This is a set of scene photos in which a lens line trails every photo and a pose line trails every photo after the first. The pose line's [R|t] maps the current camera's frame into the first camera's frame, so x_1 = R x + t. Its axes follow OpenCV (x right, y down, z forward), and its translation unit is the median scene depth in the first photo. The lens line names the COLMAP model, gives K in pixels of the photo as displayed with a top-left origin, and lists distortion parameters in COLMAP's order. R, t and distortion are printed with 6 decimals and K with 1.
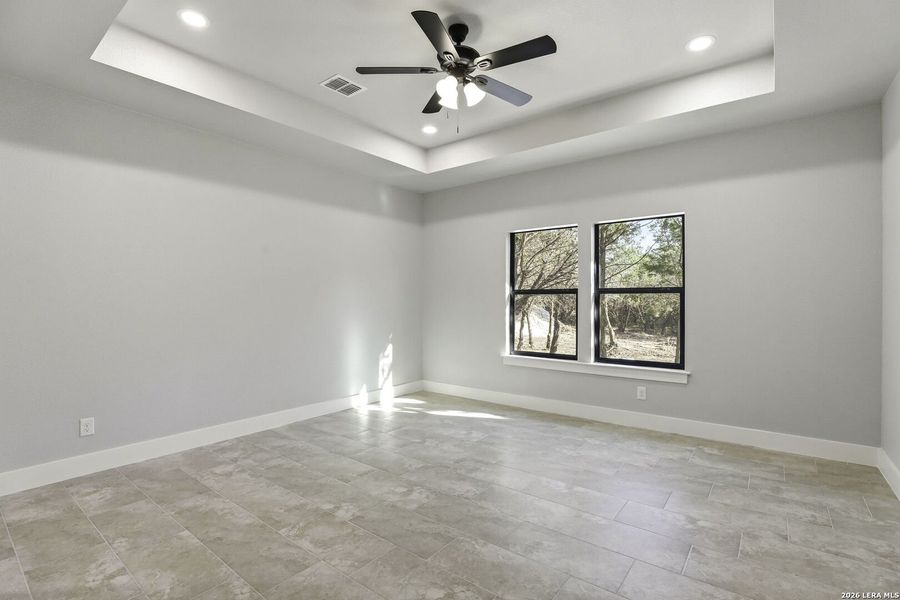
lens RADIAL K [[422.5, 0, 450.0], [0, 422.5, 300.0], [0, 0, 1]] dist [-0.045245, 0.009909]
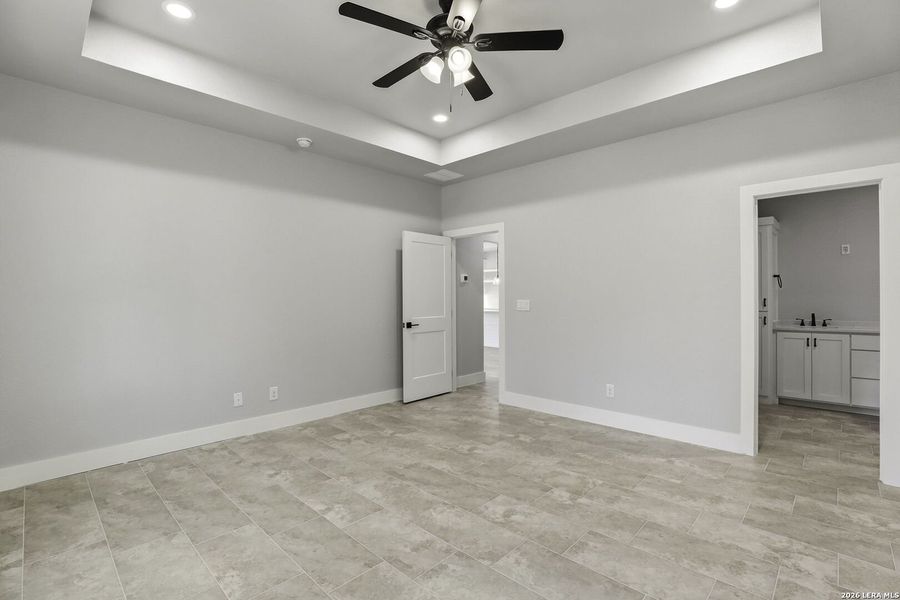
lens RADIAL K [[422.5, 0, 450.0], [0, 422.5, 300.0], [0, 0, 1]] dist [-0.045245, 0.009909]
pose [[-0.994863, 0.005154, 0.101098, -0.072686], [0.006092, 0.999941, 0.008971, -0.006281], [-0.101046, 0.009541, -0.994836, 2.014182]]
